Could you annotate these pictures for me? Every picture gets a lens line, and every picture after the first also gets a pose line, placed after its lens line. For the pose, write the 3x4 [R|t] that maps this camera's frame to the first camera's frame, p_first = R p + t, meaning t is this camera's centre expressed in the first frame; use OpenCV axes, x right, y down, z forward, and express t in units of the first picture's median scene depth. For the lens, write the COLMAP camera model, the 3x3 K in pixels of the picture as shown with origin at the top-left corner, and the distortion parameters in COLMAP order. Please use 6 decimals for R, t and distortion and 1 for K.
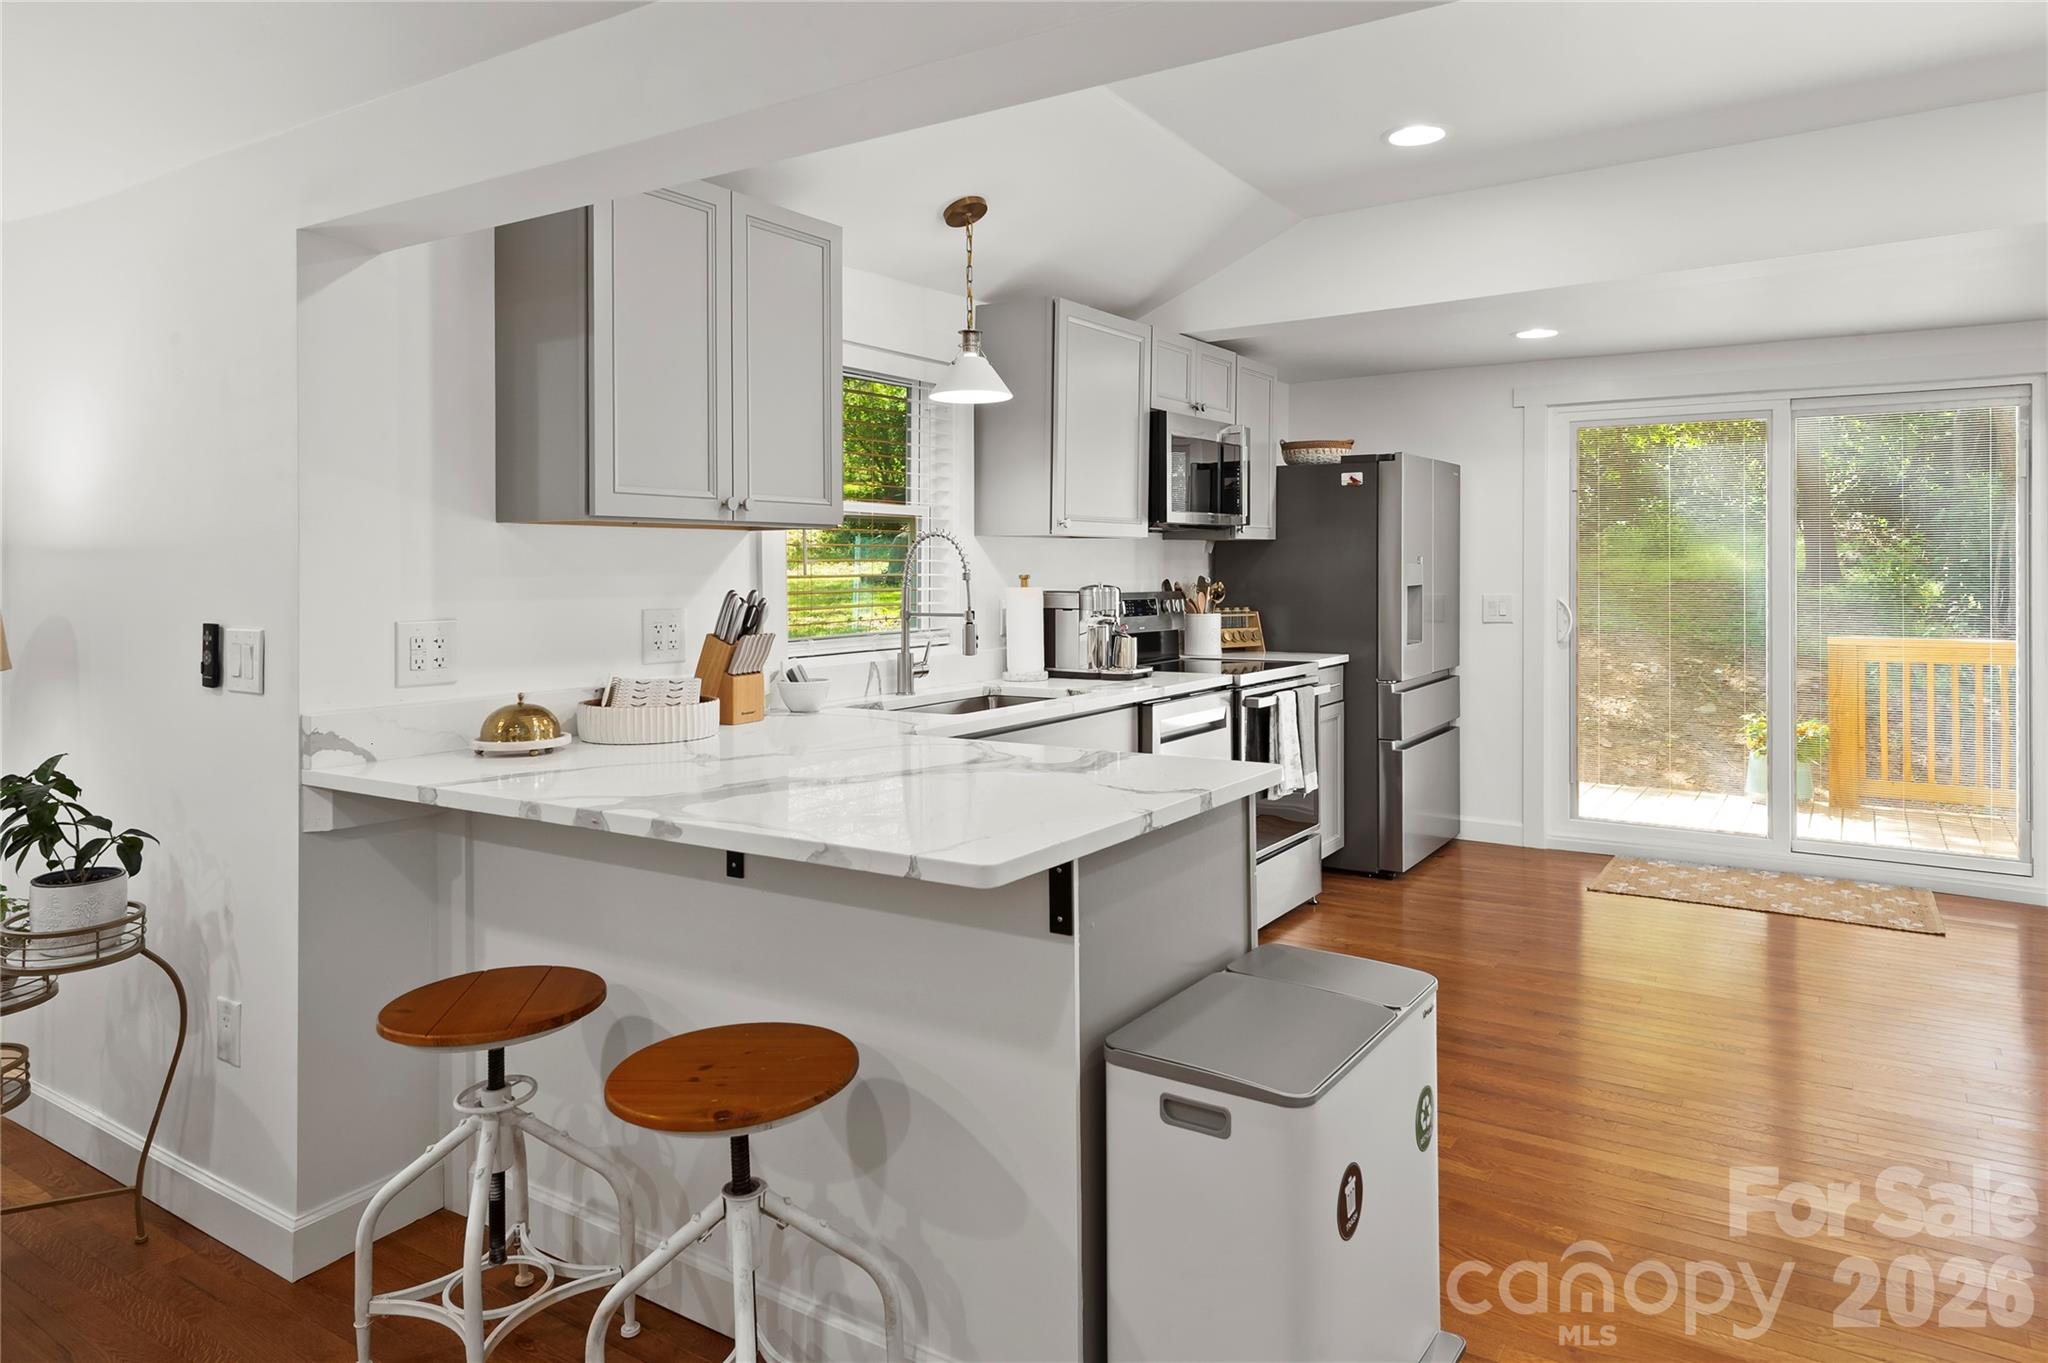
lens RADIAL K [[1275.8, 0, 1016.5], [0, 1275.8, 567.1], [0, 0, 1]] dist [-0.005724, -0.000020]
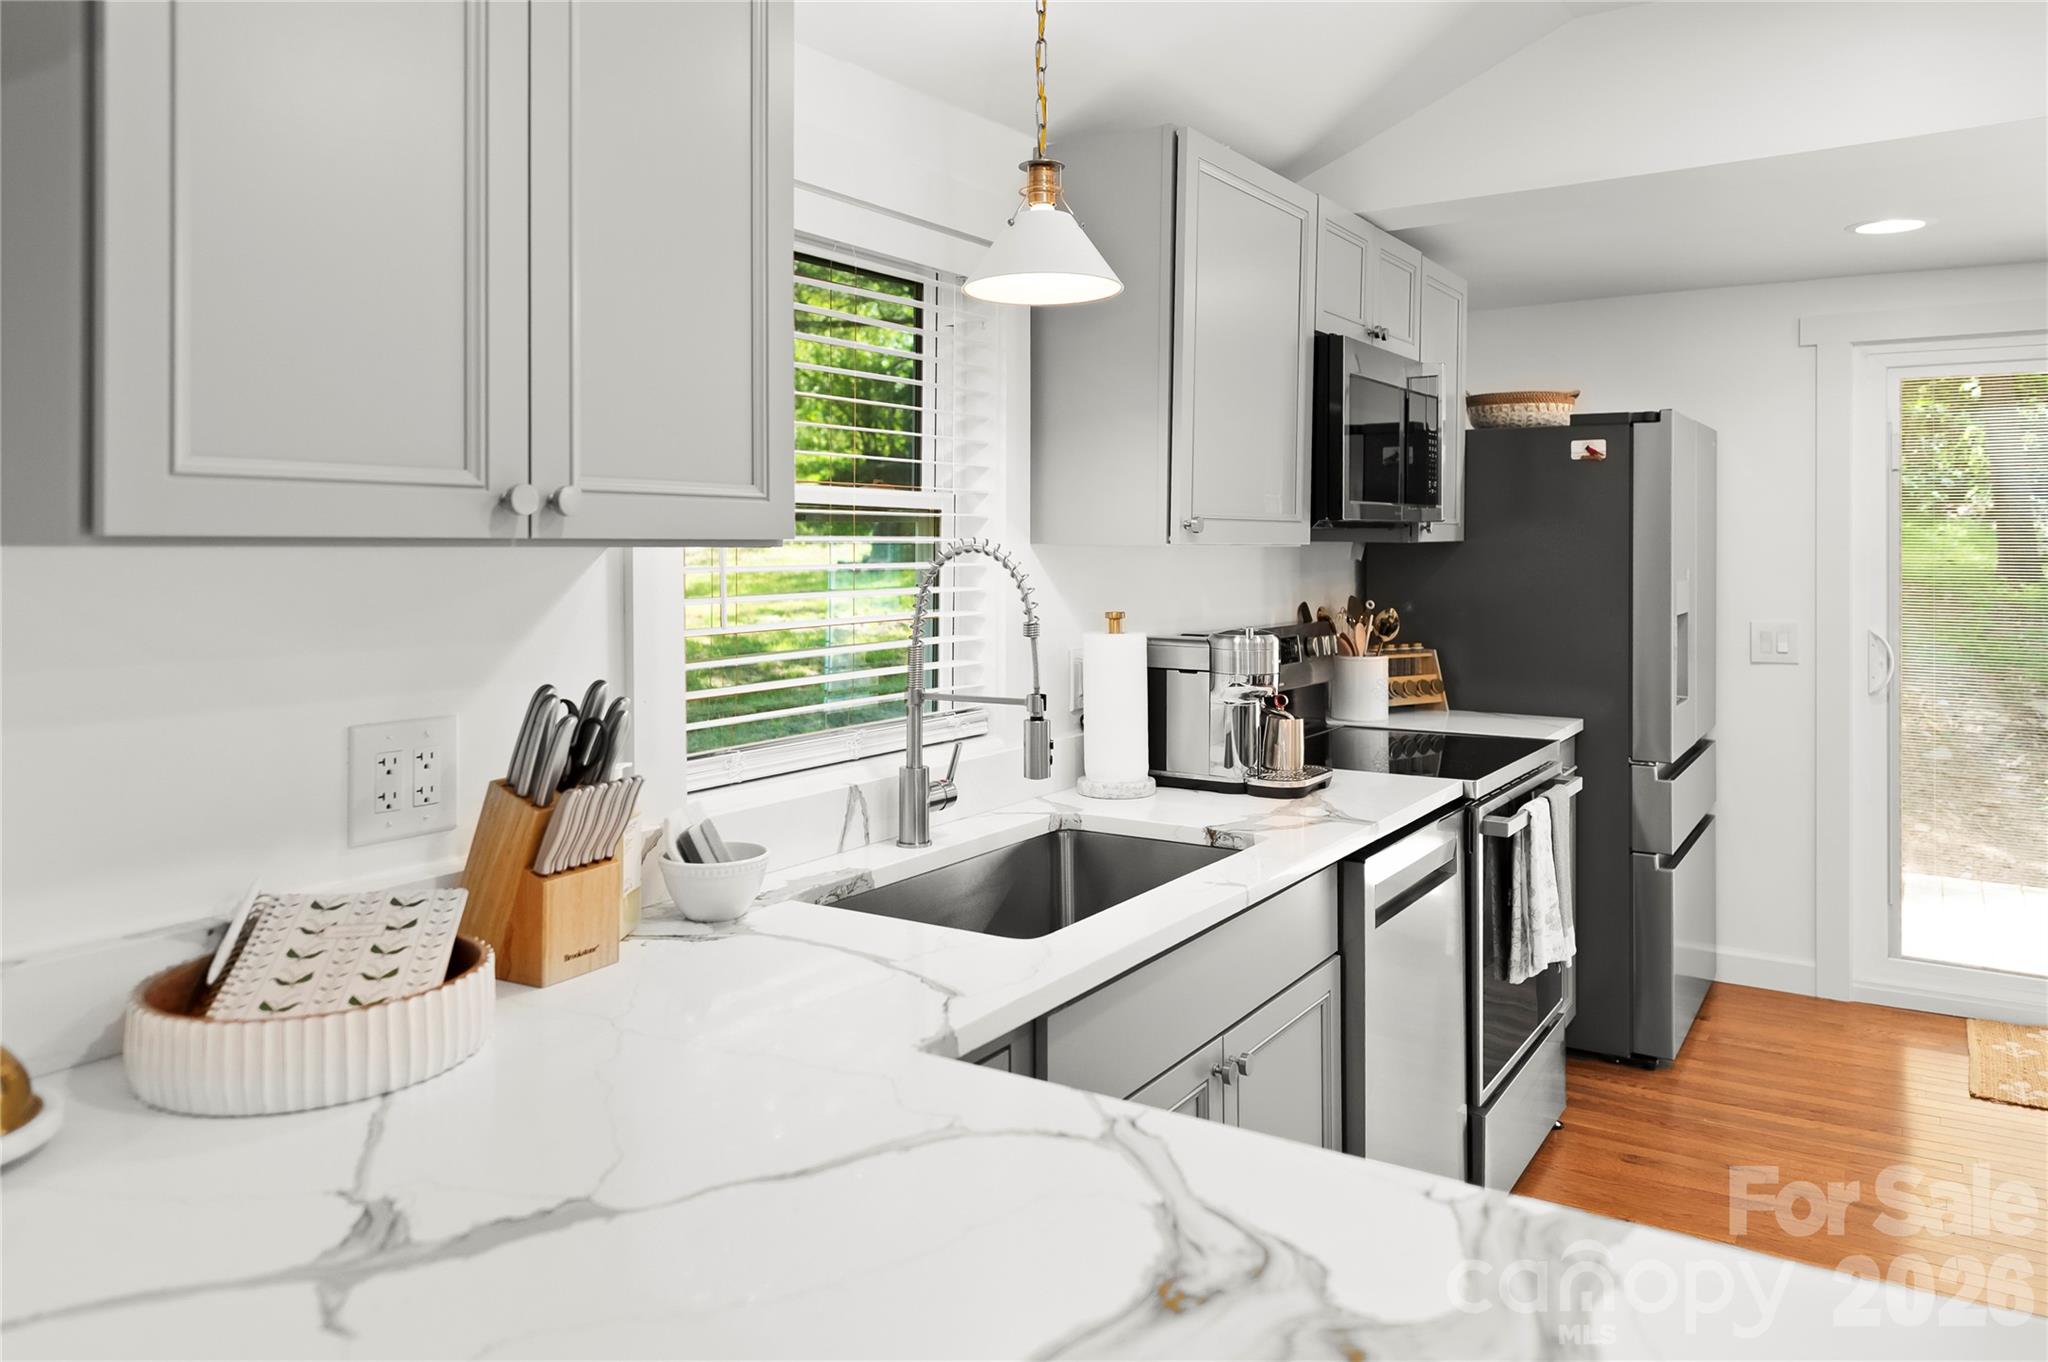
lens RADIAL K [[1394.3, 0, 1007.9], [0, 1394.3, 551.1], [0, 0, 1]] dist [0.019805, -0.016128]
pose [[0.999988, 0.004538, -0.002052, -0.042371], [-0.004531, 0.999984, 0.003438, -0.024052], [0.002068, -0.003428, 0.999992, 0.372369]]
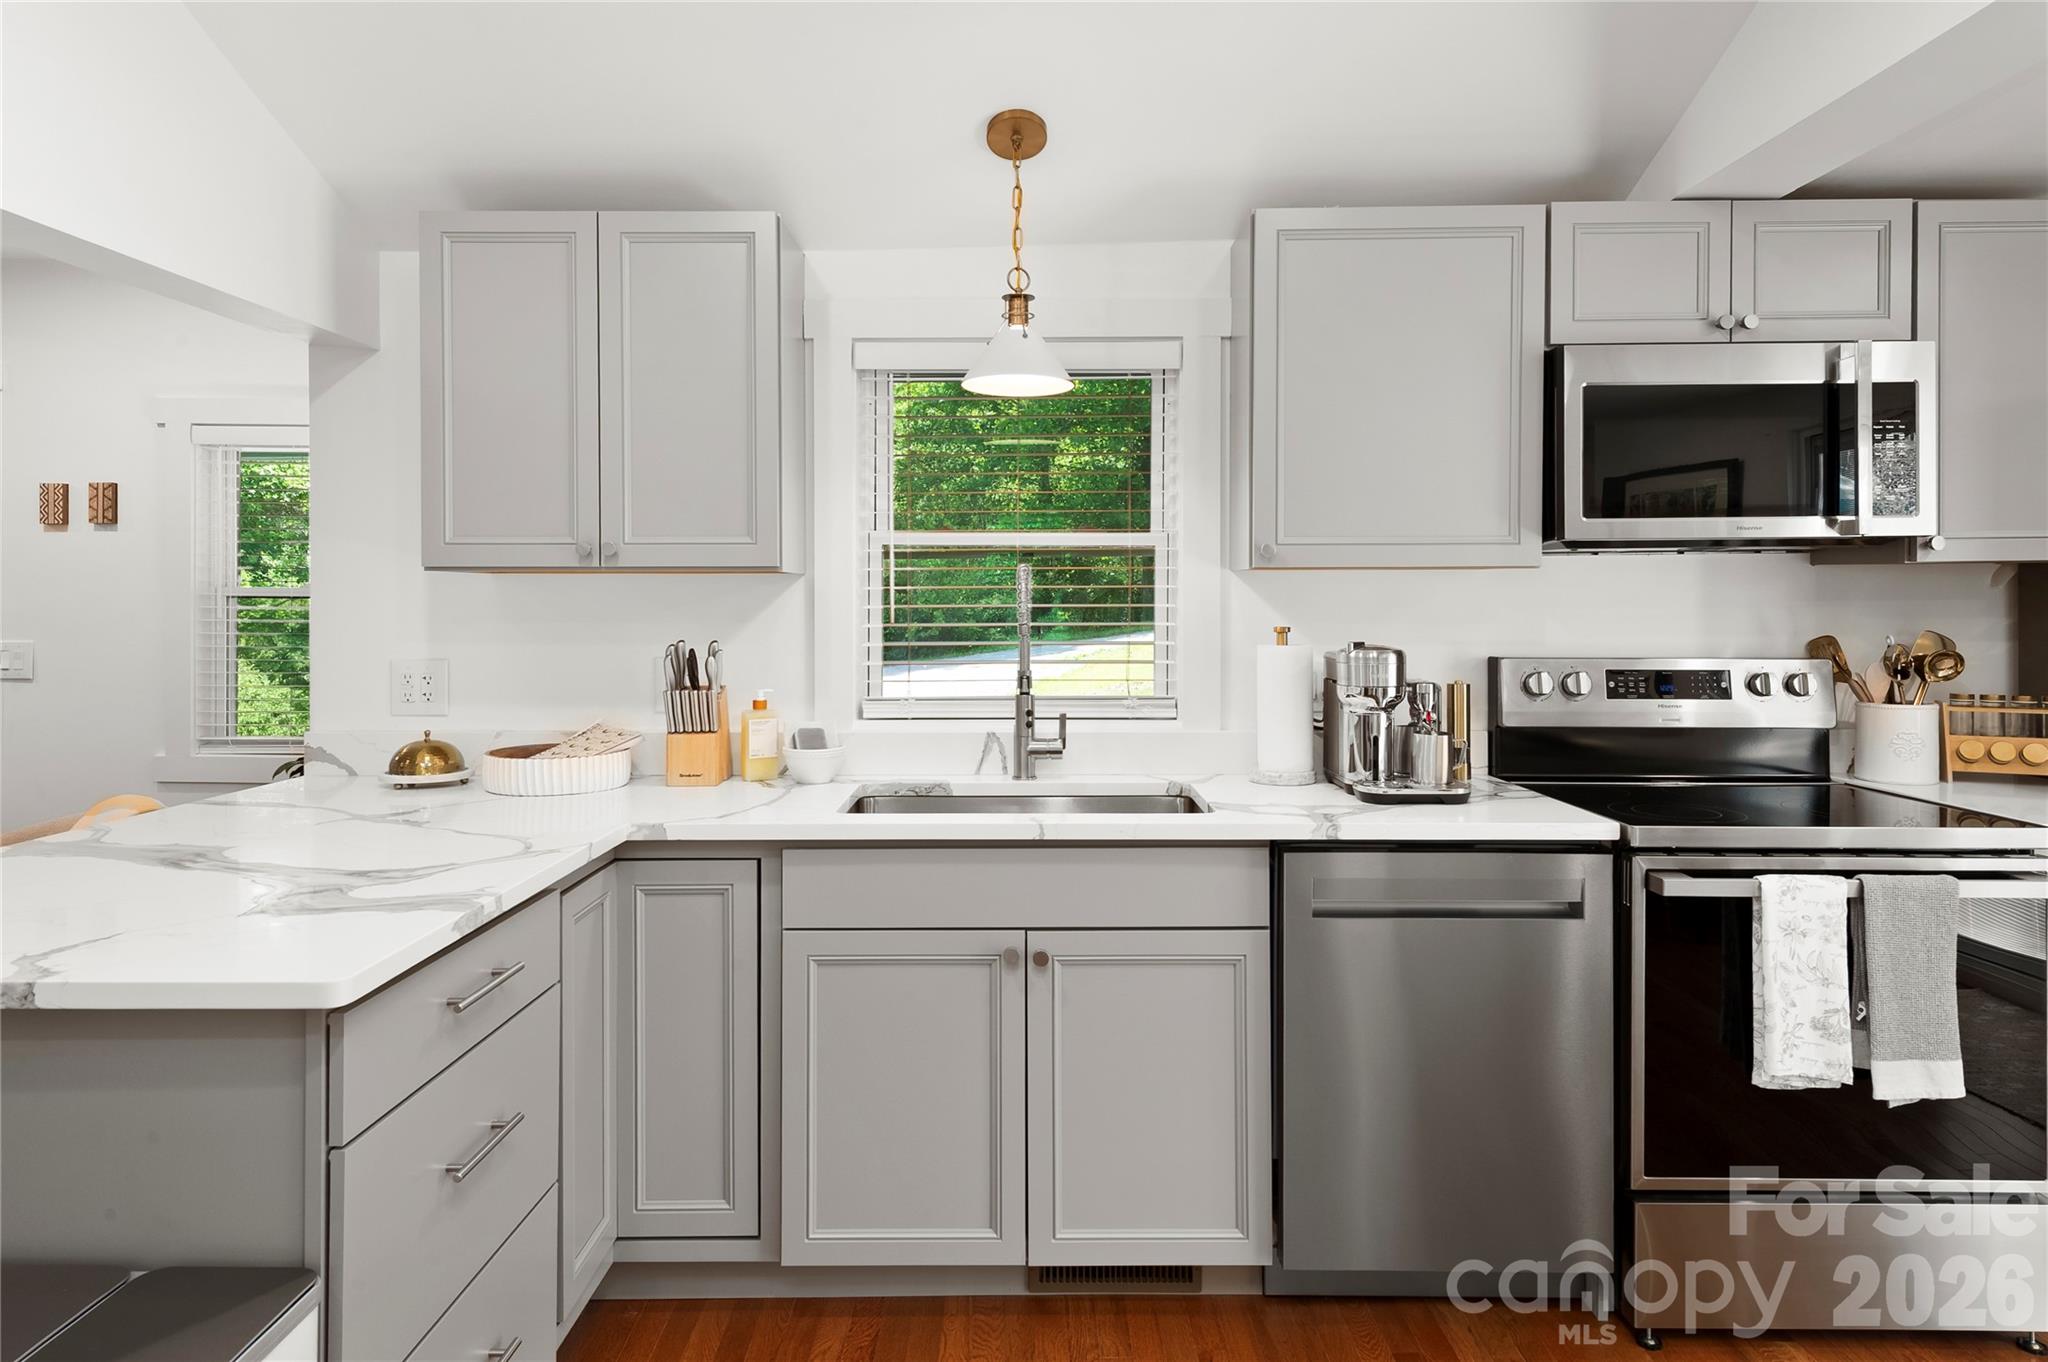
lens RADIAL K [[1197.7, 0, 1036.7], [0, 1197.7, 606.1], [0, 0, 1]] dist [0.015874, -0.001502]
pose [[0.552368, 0.007439, -0.833567, 0.477372], [-0.001350, 0.999967, 0.008030, -0.009937], [0.833599, -0.003310, 0.552360, 0.549546]]
